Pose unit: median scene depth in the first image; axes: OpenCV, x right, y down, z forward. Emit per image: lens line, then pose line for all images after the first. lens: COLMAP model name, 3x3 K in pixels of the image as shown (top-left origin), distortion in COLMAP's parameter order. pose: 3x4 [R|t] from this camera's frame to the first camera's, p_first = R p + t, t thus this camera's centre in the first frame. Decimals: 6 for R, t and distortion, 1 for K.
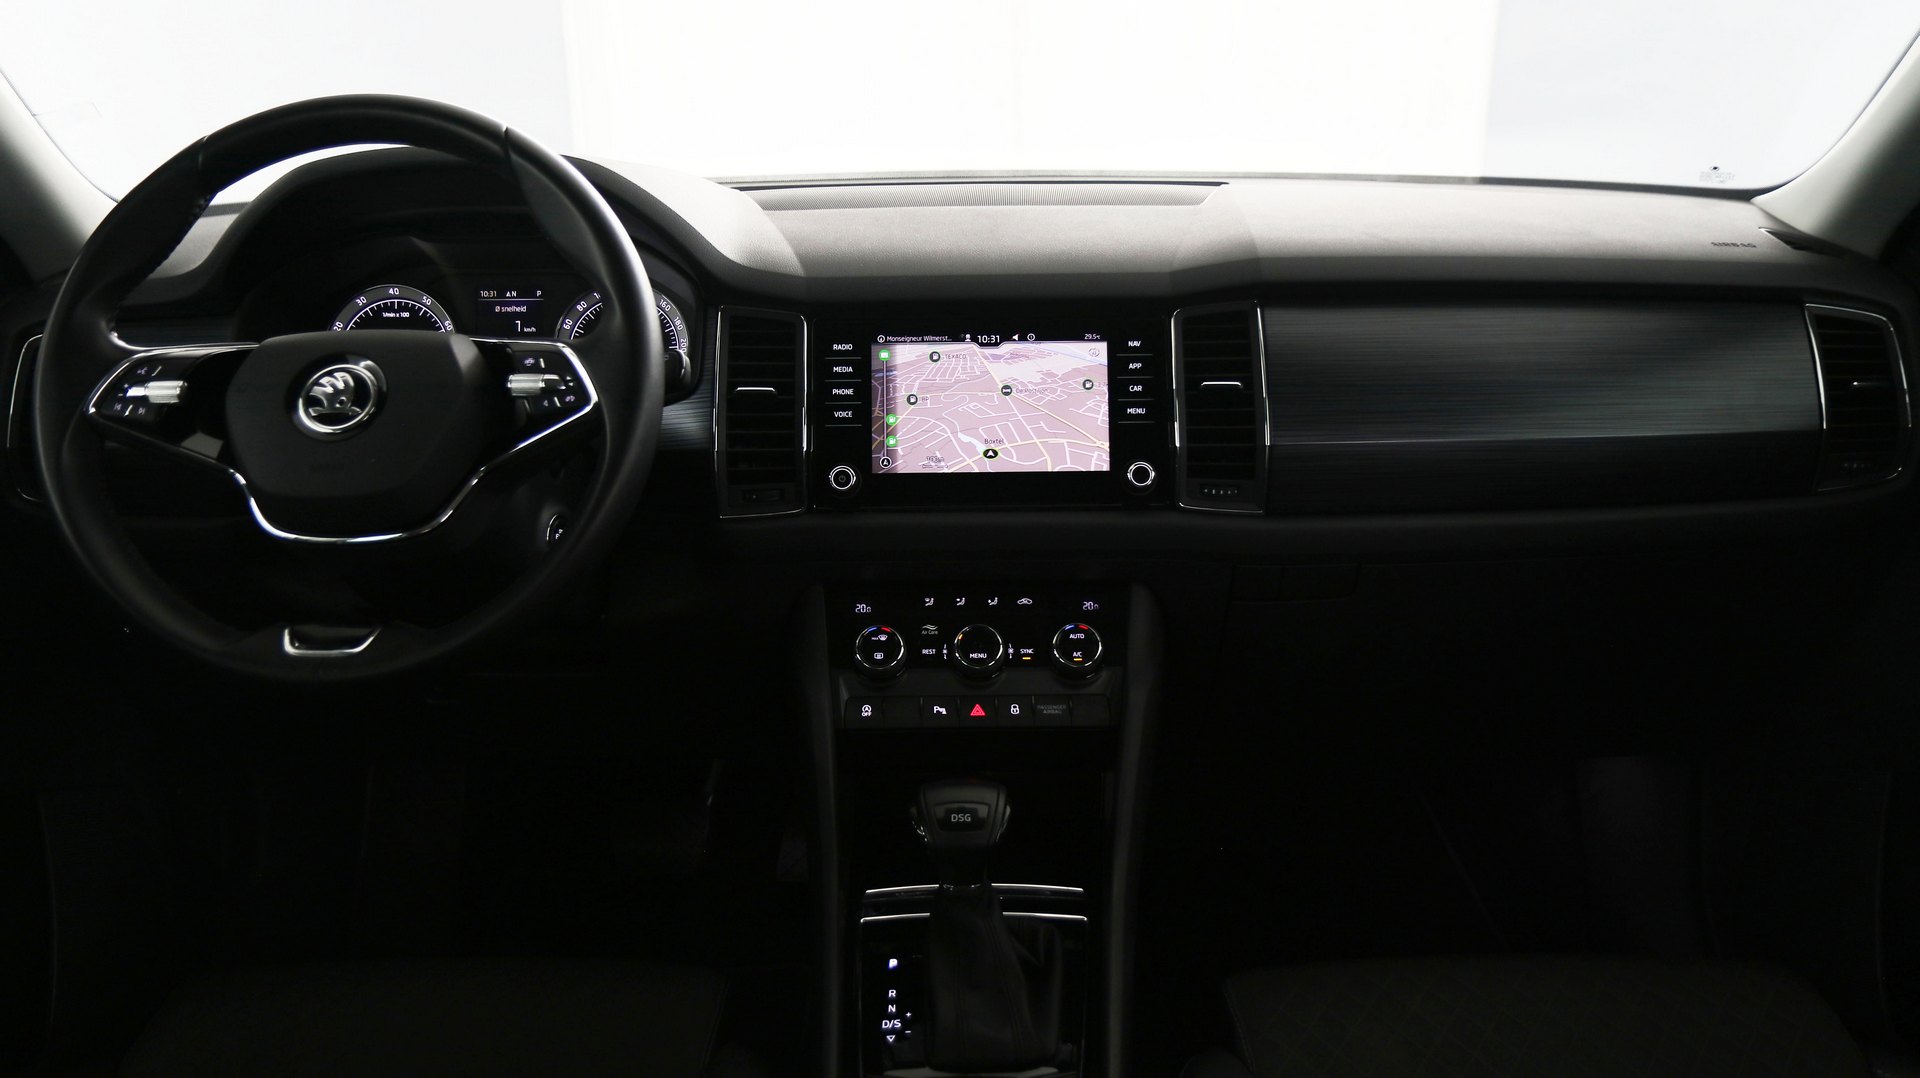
lens RADIAL K [[1473.2, 0, 960.0], [0, 1473.2, 539.0], [0, 0, 1]] dist [-0.030312, 0.001588]
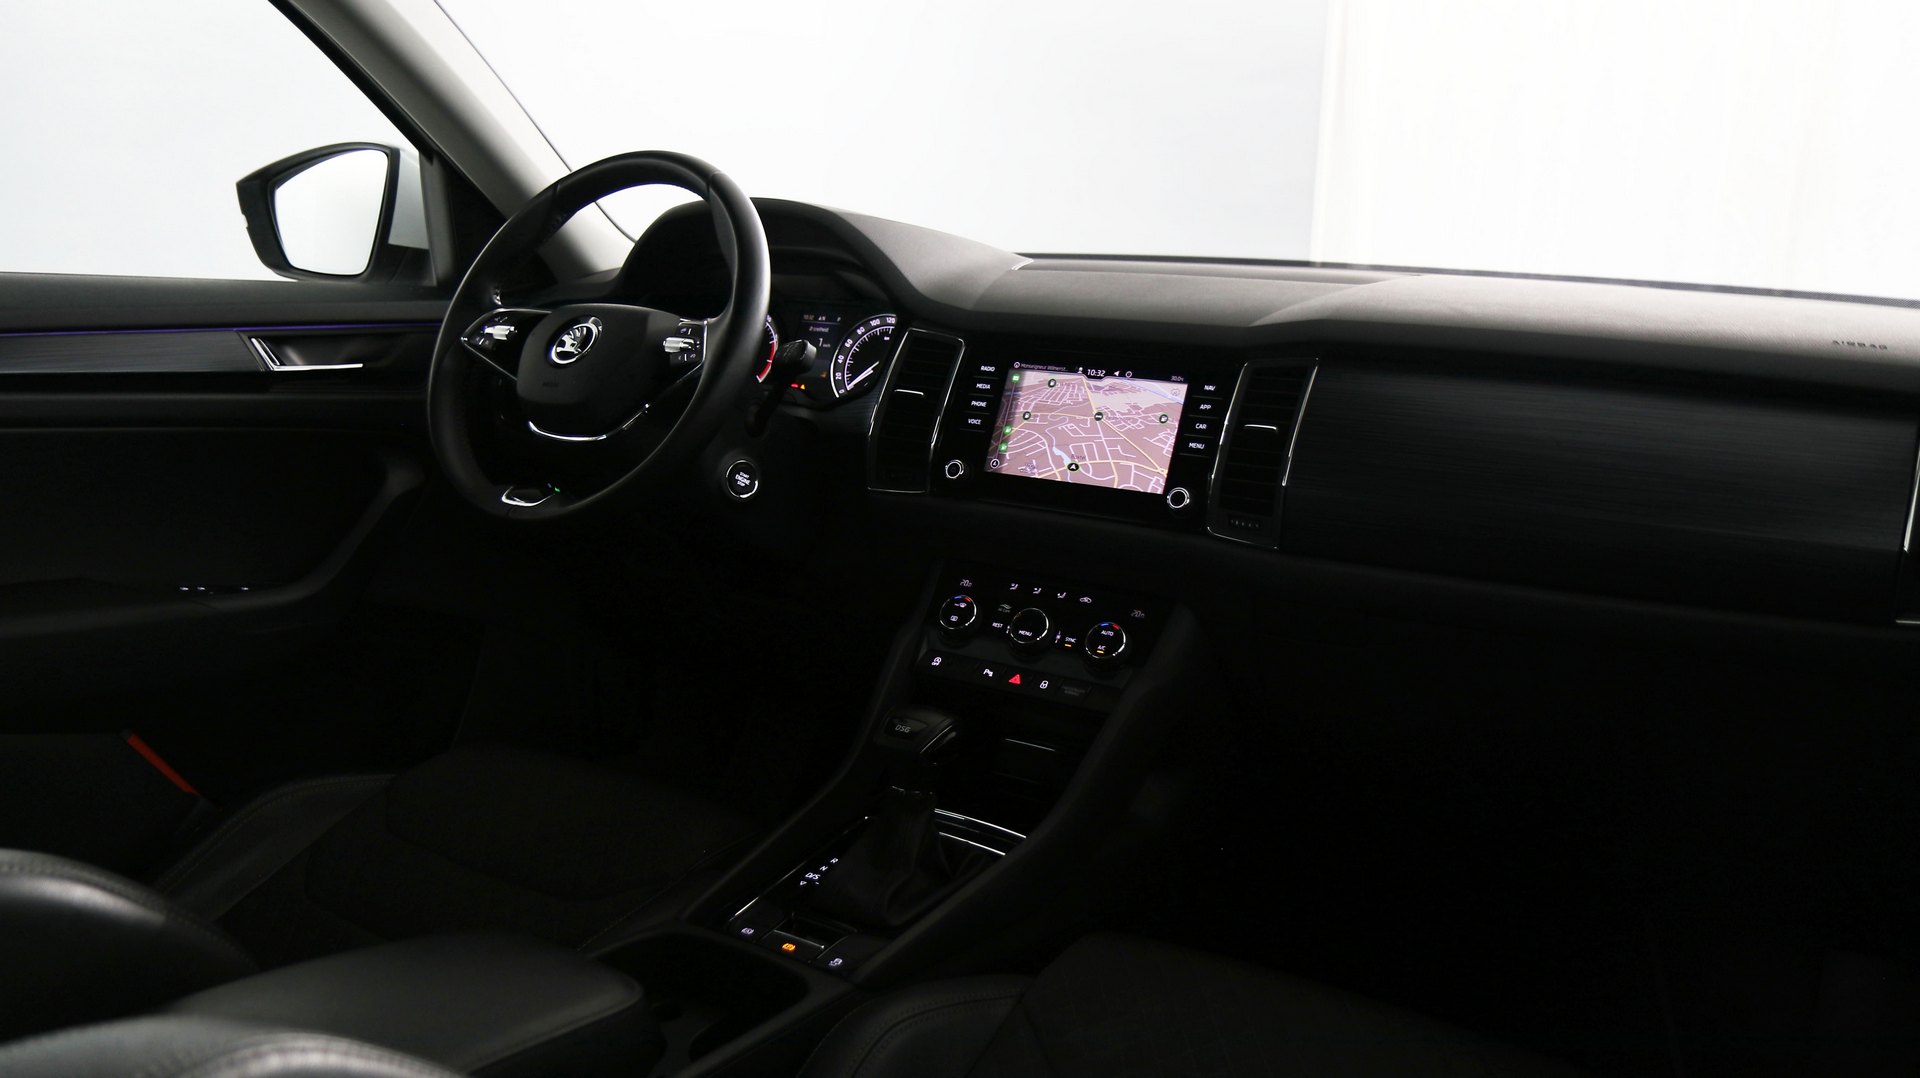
lens RADIAL K [[1473.2, 0, 960.0], [0, 1473.2, 539.0], [0, 0, 1]] dist [-0.030312, 0.001588]
pose [[0.838688, 0.144992, -0.524956, 0.565701], [-0.202602, 0.977792, -0.053619, 0.078583], [0.505524, 0.151327, 0.849438, -0.030358]]
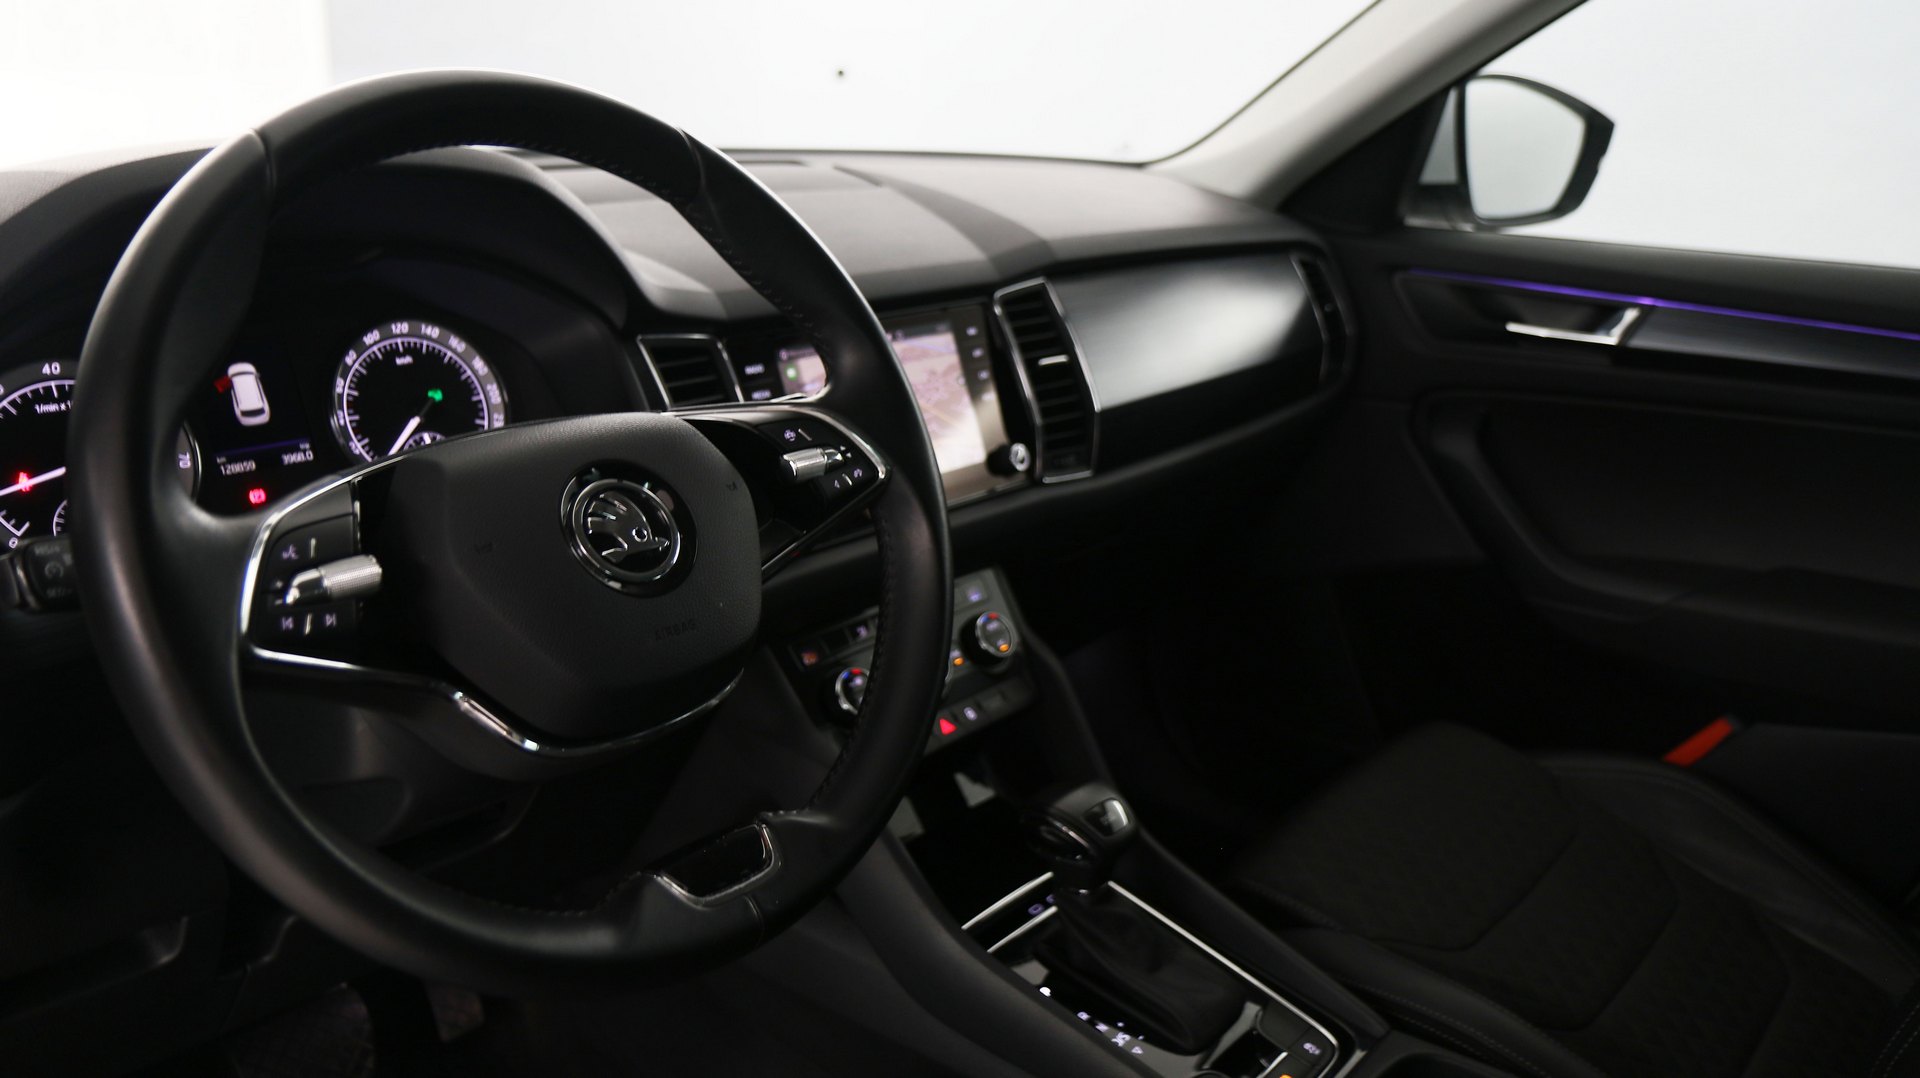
lens RADIAL K [[1413.2, 0, 960.0], [0, 1413.2, 539.0], [0, 0, 1]] dist [-0.026390, -0.003348]
pose [[0.652499, -0.207577, 0.728806, -0.625017], [0.172679, 0.977177, 0.123718, -0.115151], [-0.737853, 0.045124, 0.673451, 0.360966]]
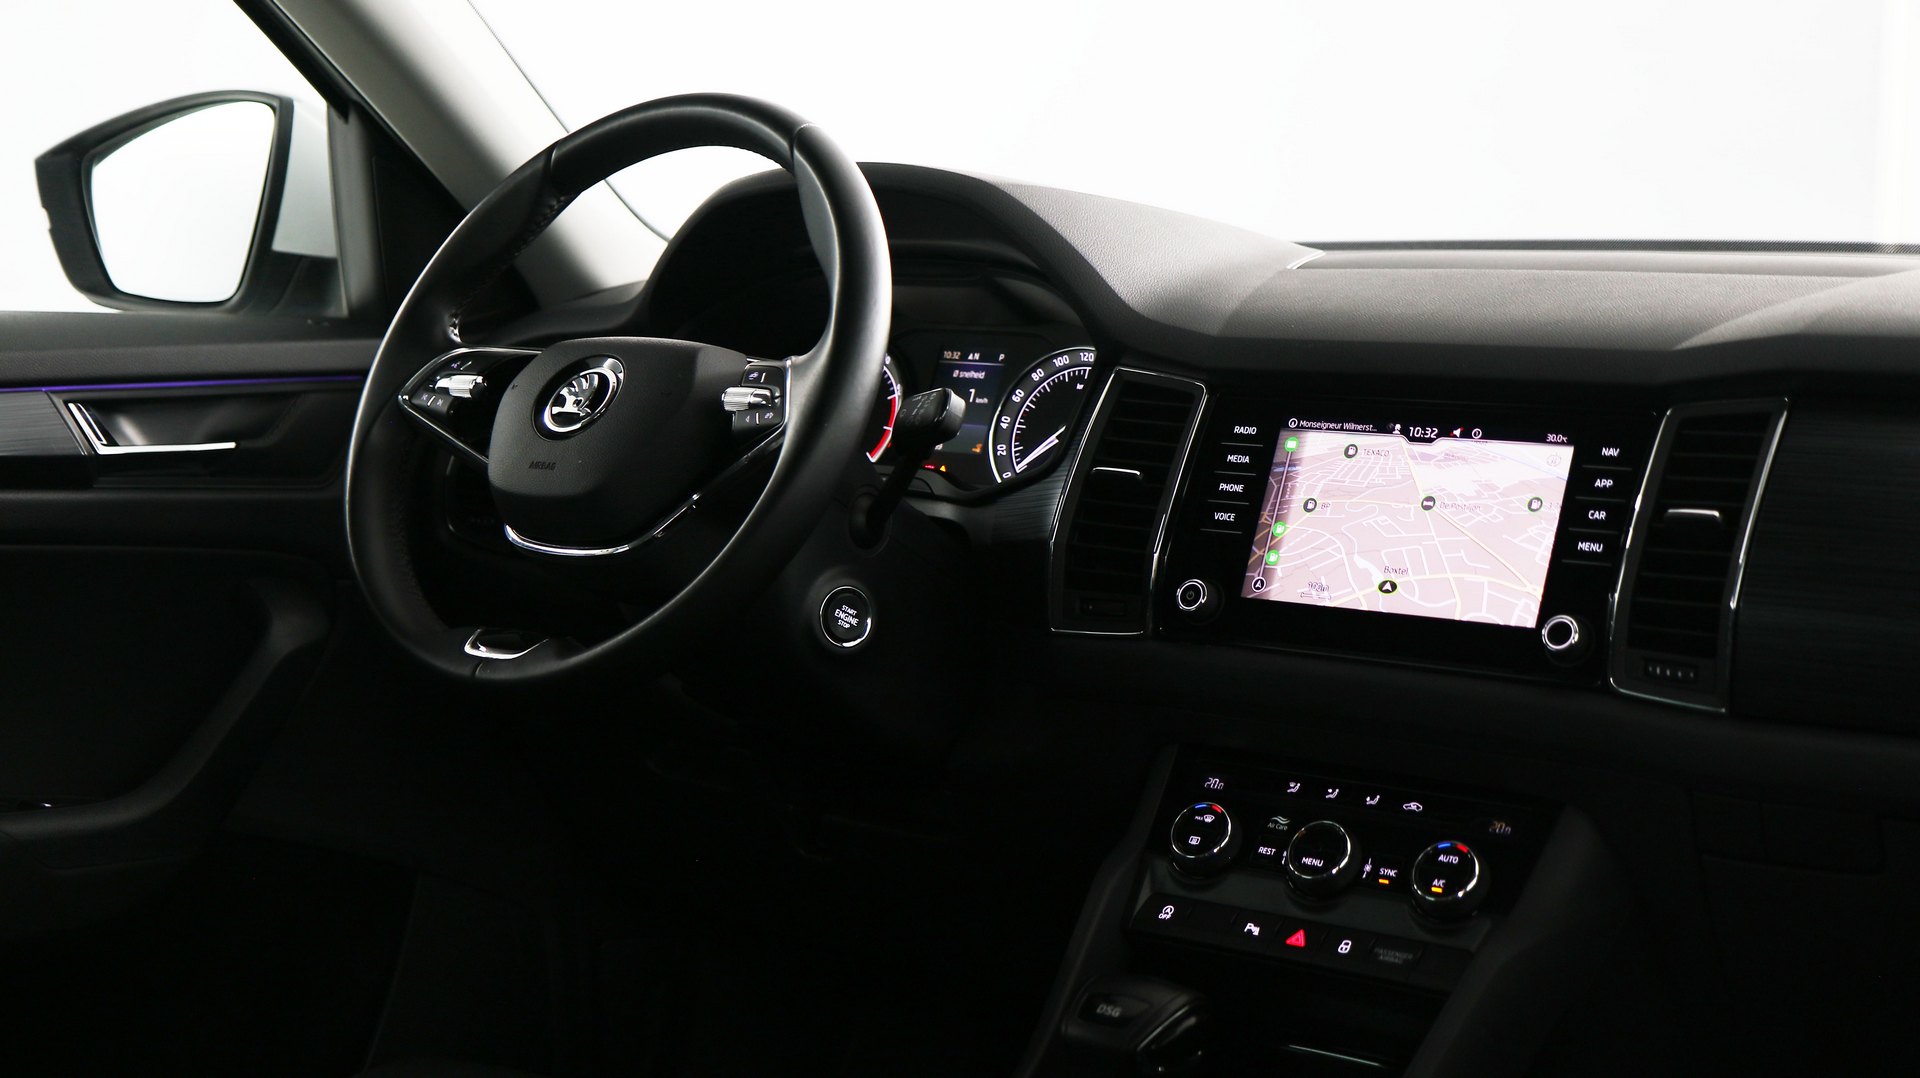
lens RADIAL K [[2772.5, 0, 960.0], [0, 2772.5, 539.0], [0, 0, 1]] dist [0.004416, -0.051122]
pose [[0.783131, 0.086051, -0.615874, 0.677914], [-0.201382, 0.972104, -0.120249, 0.121362], [0.588346, 0.218196, 0.778614, -0.166031]]
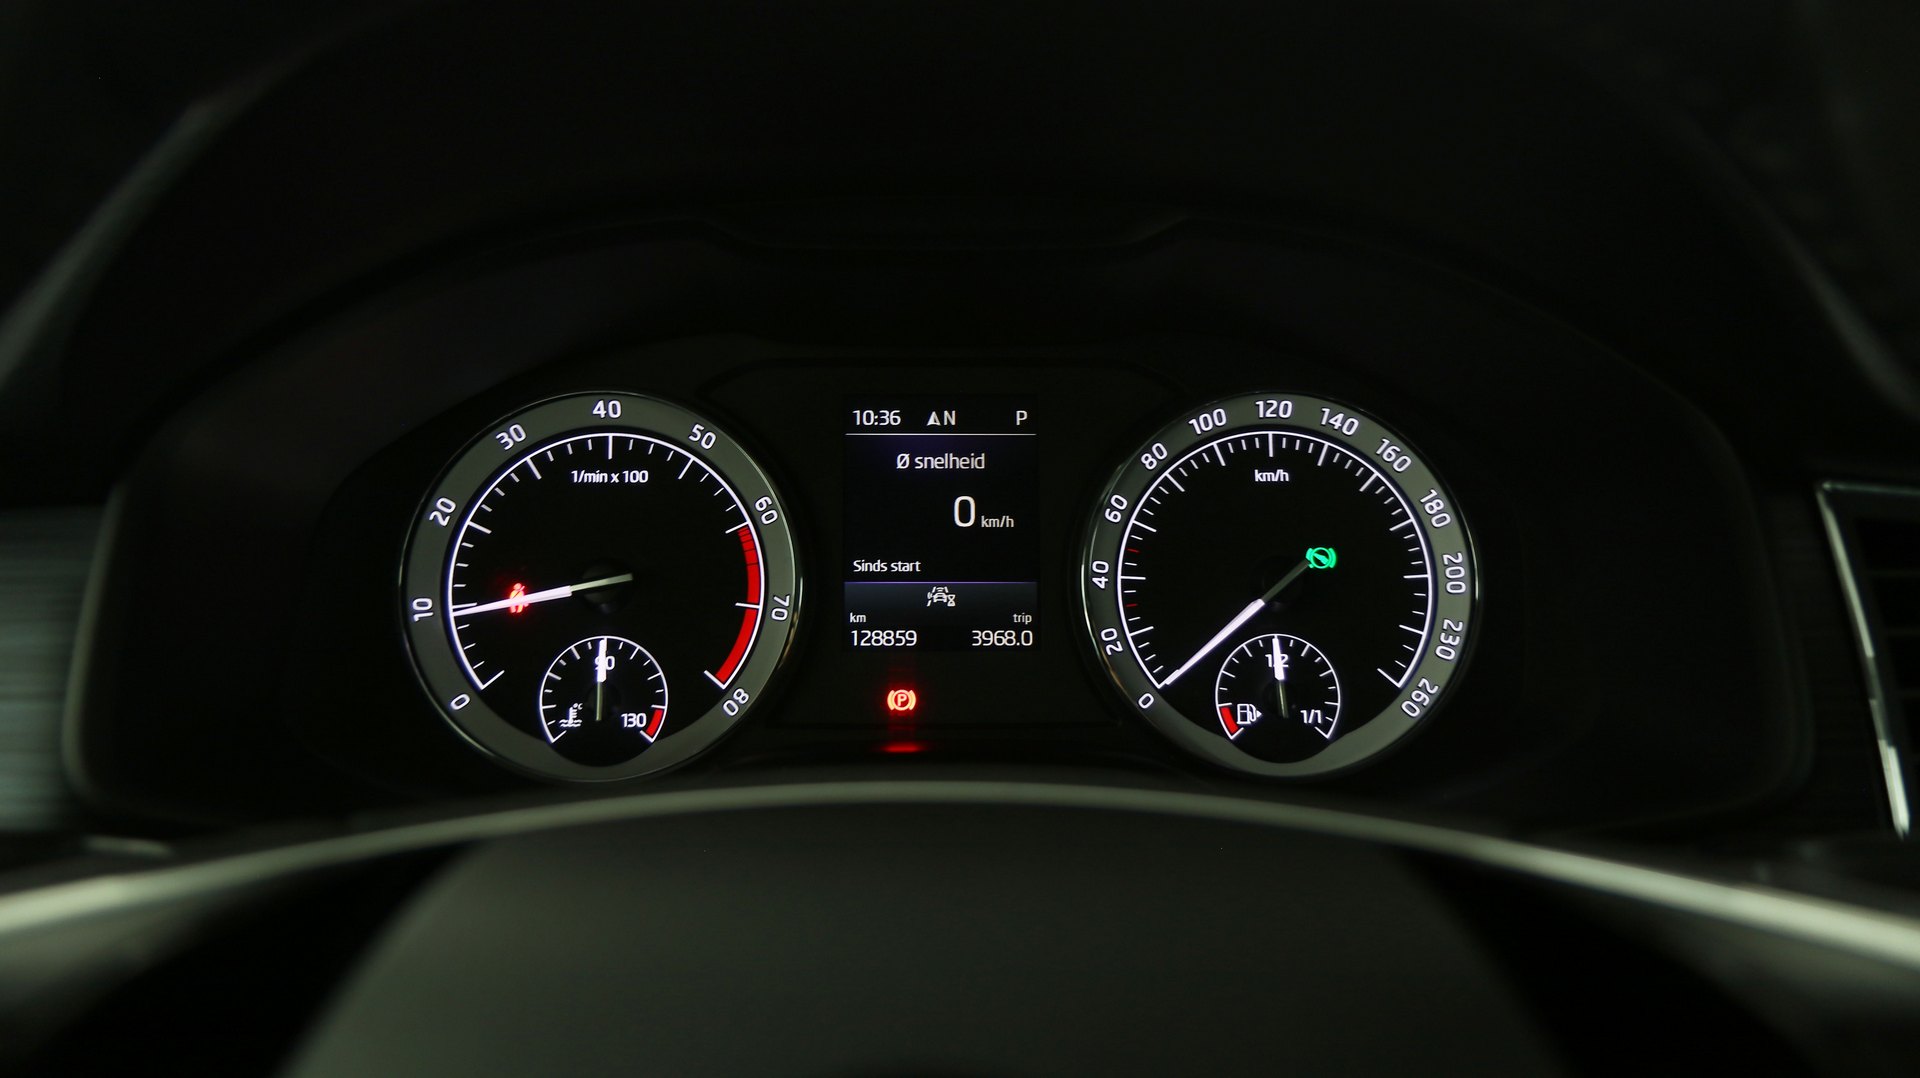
lens RADIAL K [[1473.2, 0, 960.0], [0, 1473.2, 539.0], [0, 0, 1]] dist [-0.030312, 0.001588]
pose [[0.999987, 0.004318, -0.002650, -0.327283], [-0.004449, 0.998655, -0.051648, -0.131194], [0.002424, 0.051659, 0.998662, 0.711324]]
